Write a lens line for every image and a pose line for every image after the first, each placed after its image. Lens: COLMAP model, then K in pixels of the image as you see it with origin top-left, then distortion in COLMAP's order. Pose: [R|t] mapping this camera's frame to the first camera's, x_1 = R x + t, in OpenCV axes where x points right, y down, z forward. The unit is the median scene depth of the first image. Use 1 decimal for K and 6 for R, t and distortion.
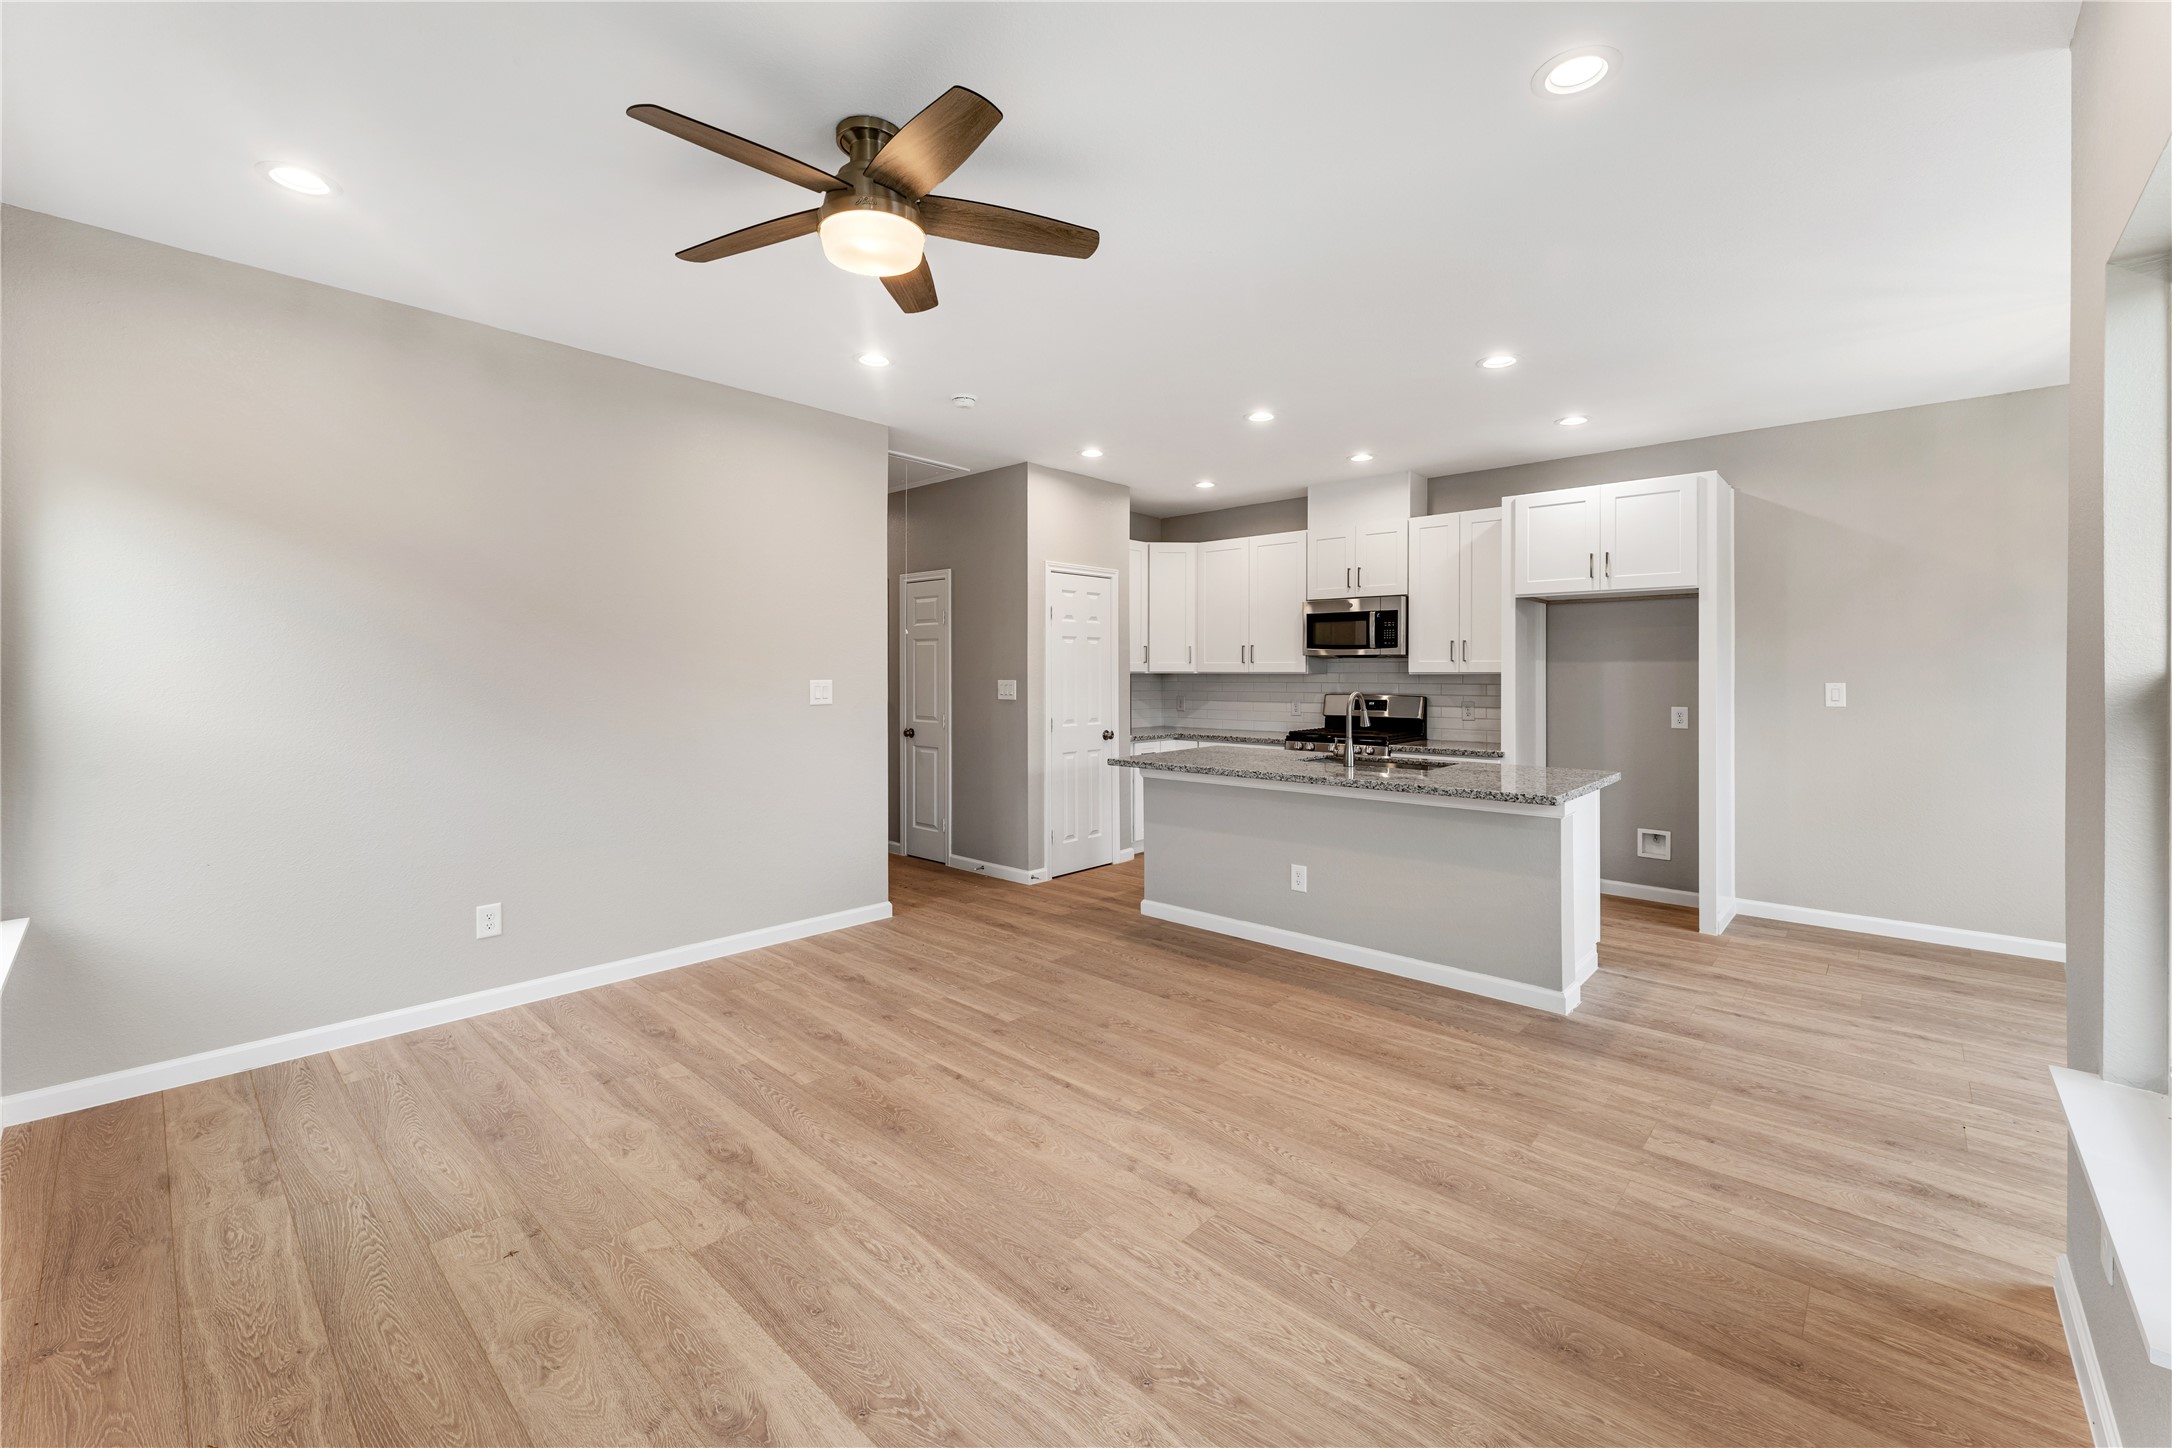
lens RADIAL K [[889.1, 0, 1095.3], [0, 889.1, 674.3], [0, 0, 1]] dist [0.001228, 0.000327]
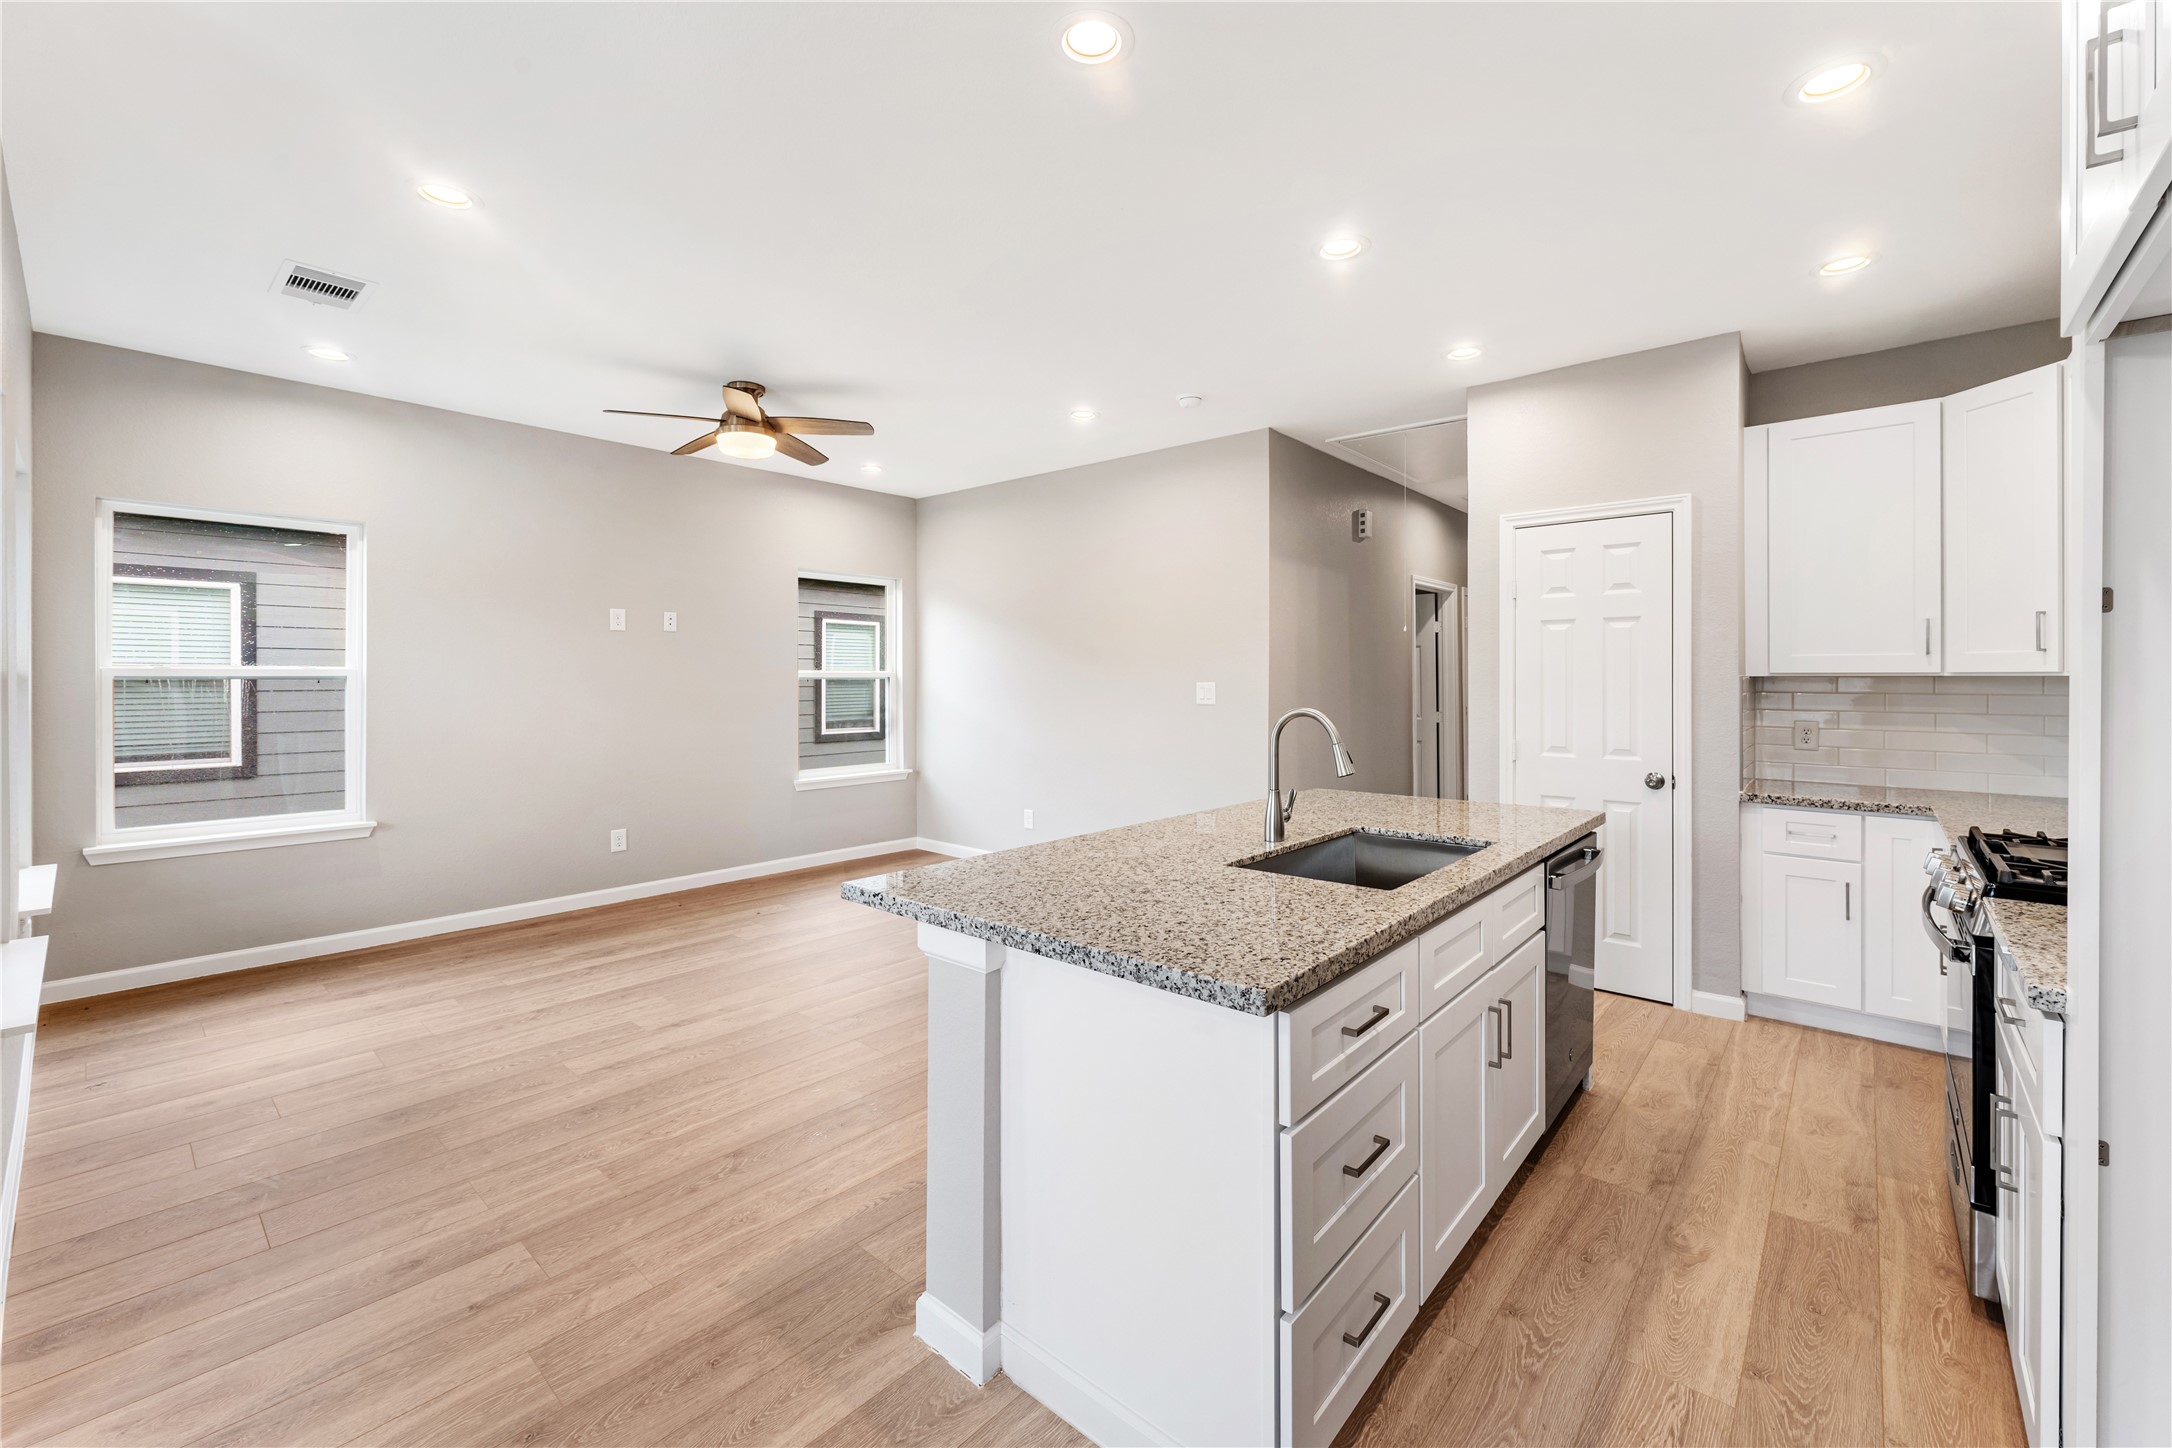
lens RADIAL K [[882.2, 0, 1094.0], [0, 882.2, 676.1], [0, 0, 1]] dist [0.000431, 0.000189]
pose [[0.019057, -0.002743, -0.999815, 1.024796], [-0.001809, 0.999995, -0.002778, 0.002250], [0.999817, 0.001861, 0.019052, 1.071320]]
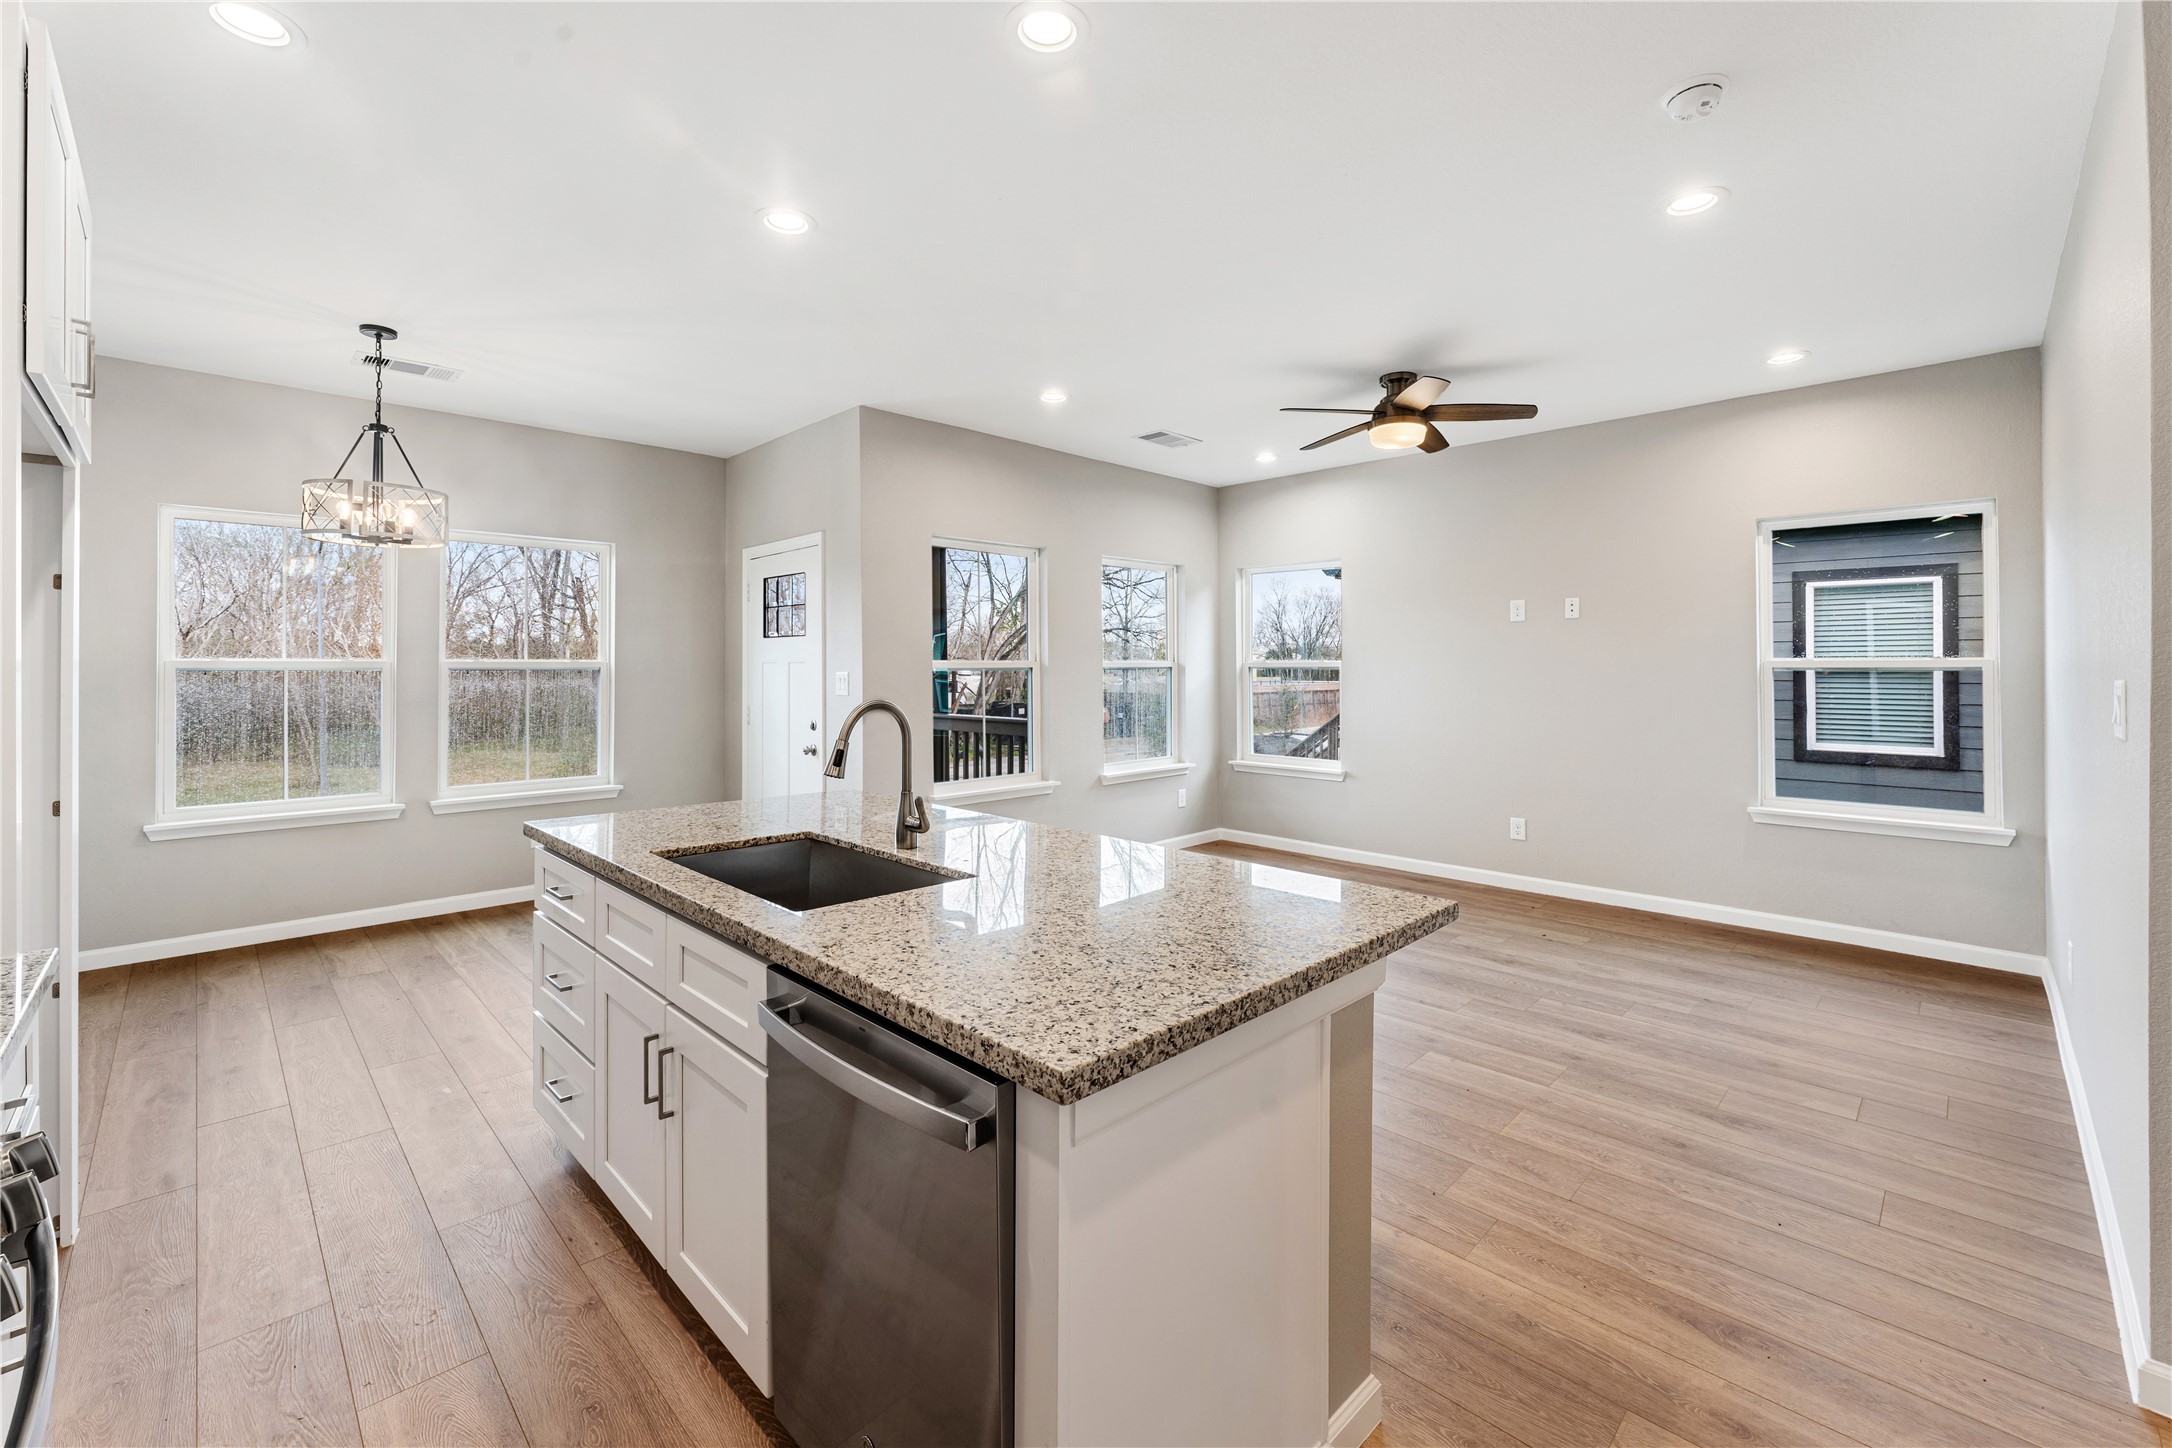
lens RADIAL K [[892.8, 0, 1090.9], [0, 892.8, 646.7], [0, 0, 1]] dist [-0.002348, 0.000313]
pose [[-0.998900, -0.001599, 0.046858, 0.194407], [-0.002651, 0.999746, -0.022398, 0.001871], [-0.046810, -0.022497, -0.998650, 1.840918]]
